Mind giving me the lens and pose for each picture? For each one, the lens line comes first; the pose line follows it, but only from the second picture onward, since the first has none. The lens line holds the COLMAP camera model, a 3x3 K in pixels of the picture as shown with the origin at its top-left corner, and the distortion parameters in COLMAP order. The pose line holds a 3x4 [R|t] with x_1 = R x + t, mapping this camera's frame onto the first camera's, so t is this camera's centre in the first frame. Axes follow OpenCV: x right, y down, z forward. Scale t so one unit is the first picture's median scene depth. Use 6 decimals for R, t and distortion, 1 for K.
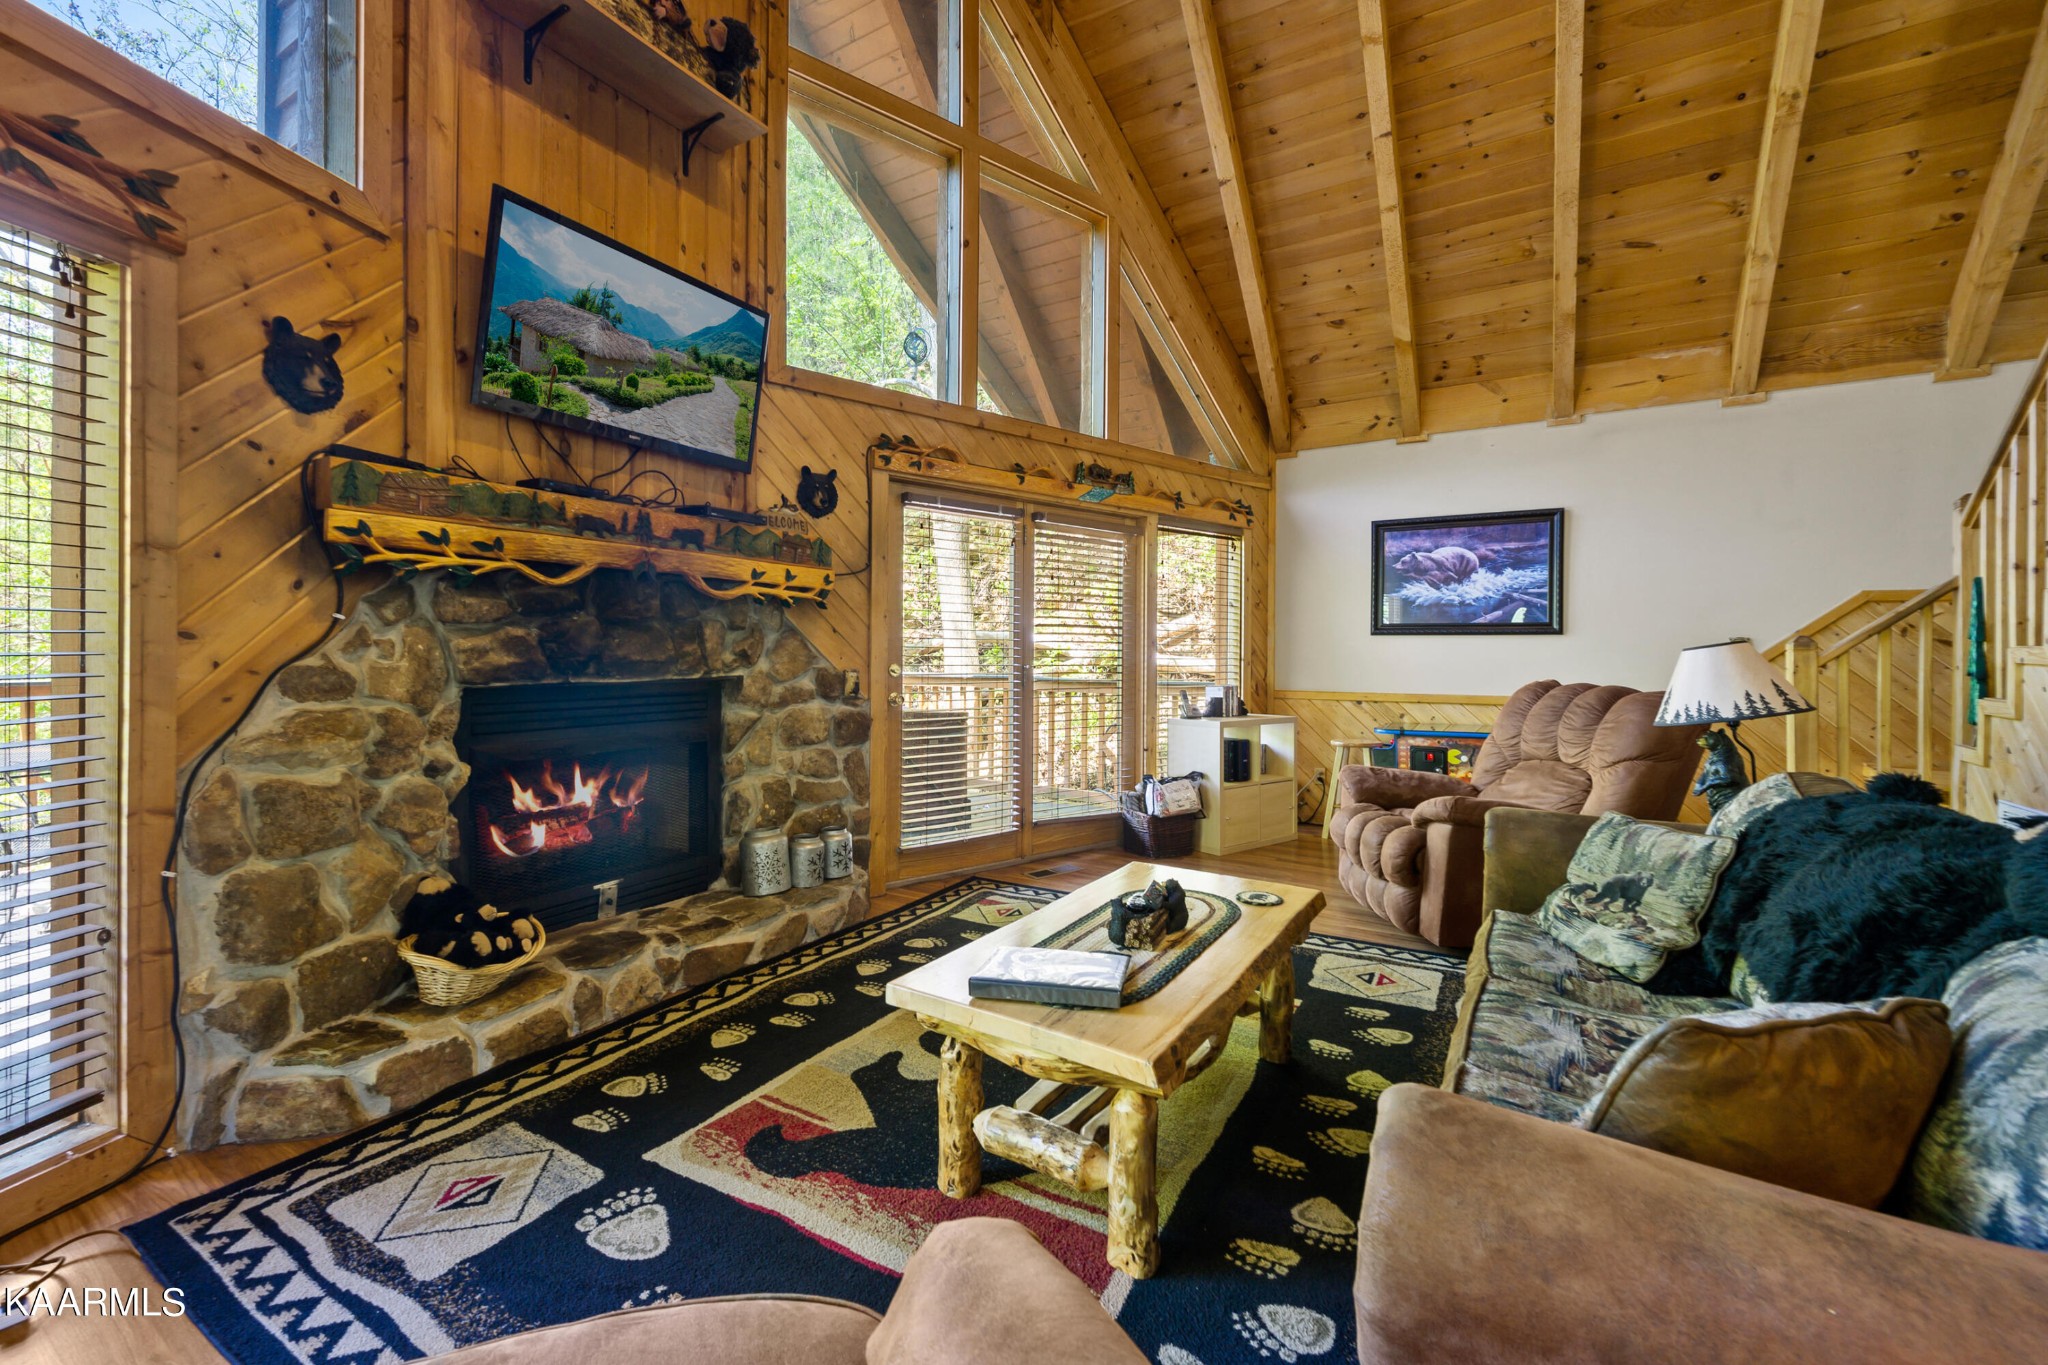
lens RADIAL K [[832.4, 0, 1010.7], [0, 832.4, 658.1], [0, 0, 1]] dist [-0.003658, -0.000161]
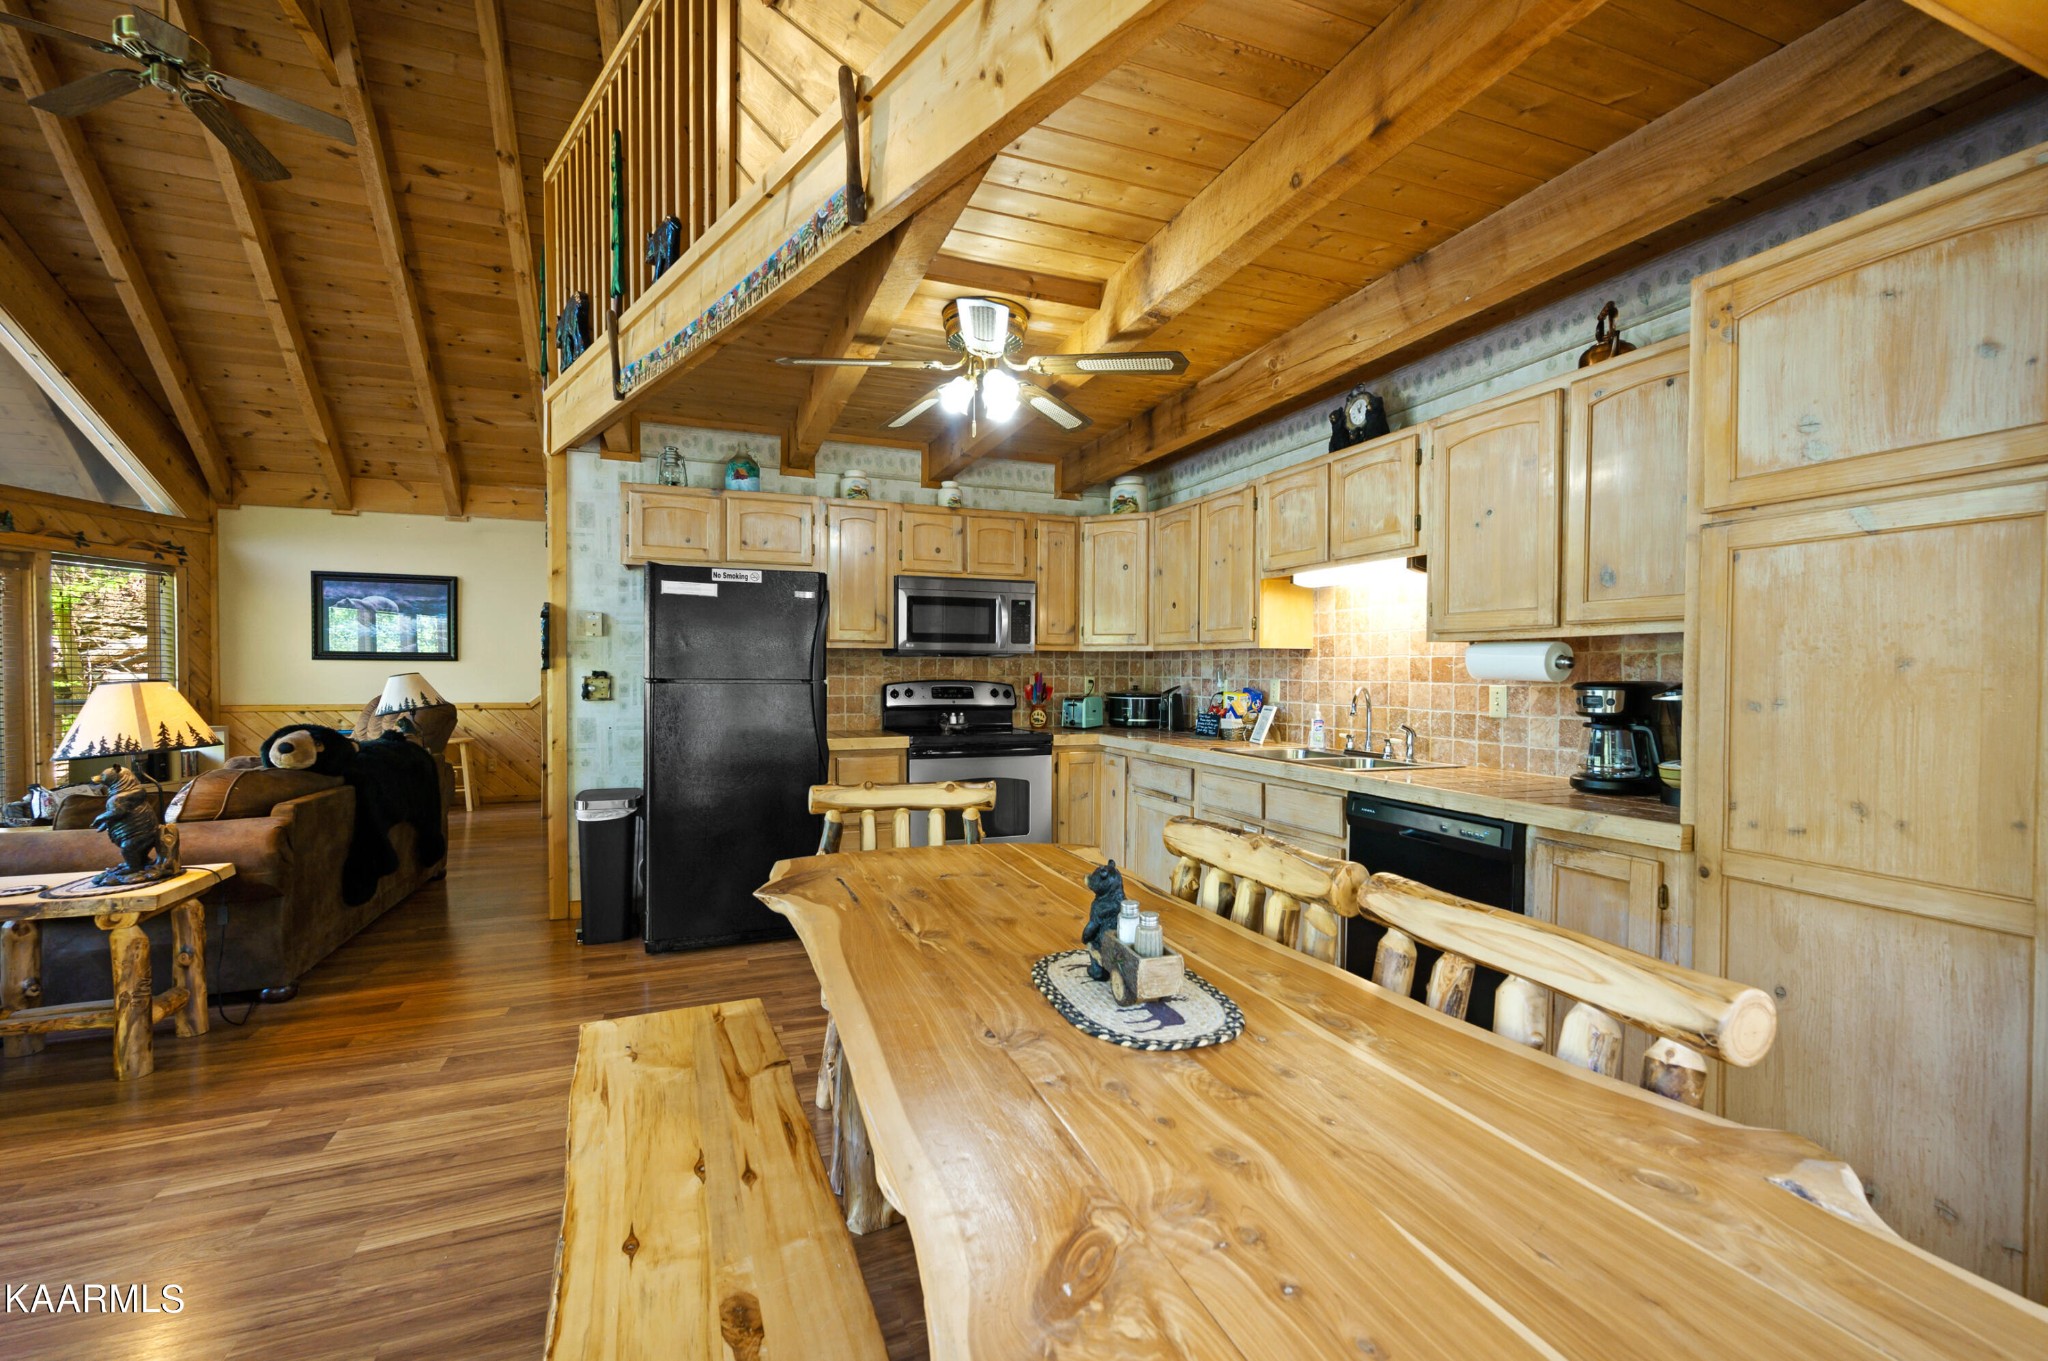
lens RADIAL K [[839.5, 0, 1016.0], [0, 839.5, 684.6], [0, 0, 1]] dist [-0.001212, 0.000016]
pose [[0.609312, -0.019569, 0.792689, 0.102234], [0.002099, 0.999732, 0.023067, -0.025288], [-0.792928, -0.012392, 0.609190, -0.998737]]
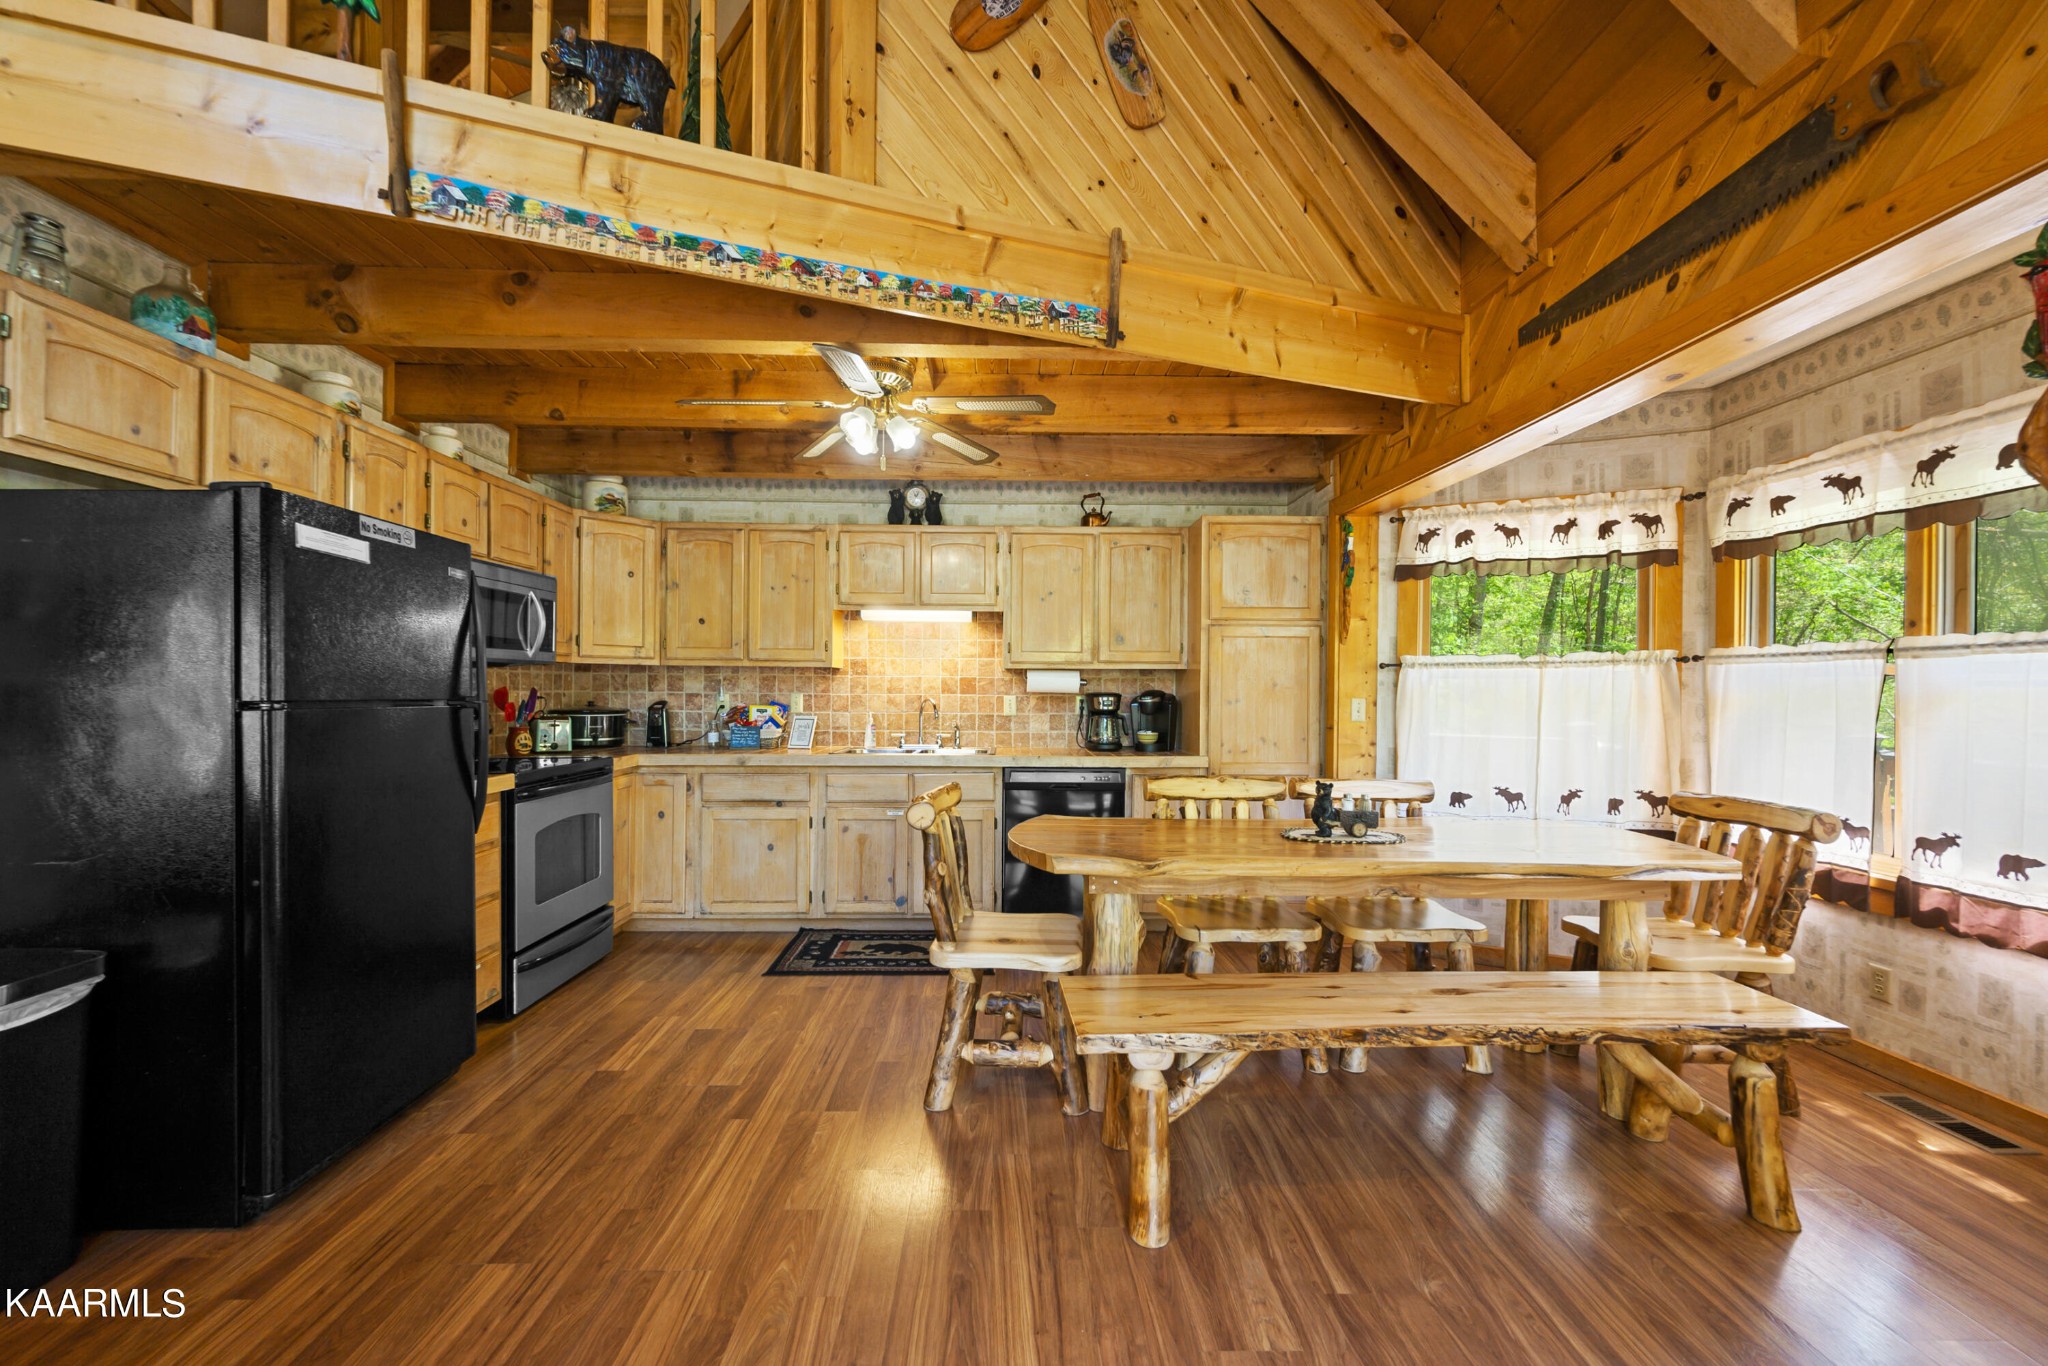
lens RADIAL K [[825.9, 0, 1017.9], [0, 825.9, 684.8], [0, 0, 1]] dist [-0.000623, 0.000039]
pose [[-0.537221, -0.008544, 0.843398, -0.068755], [-0.009139, 0.999949, 0.004308, -0.027493], [-0.843392, -0.005393, -0.537272, -0.172552]]
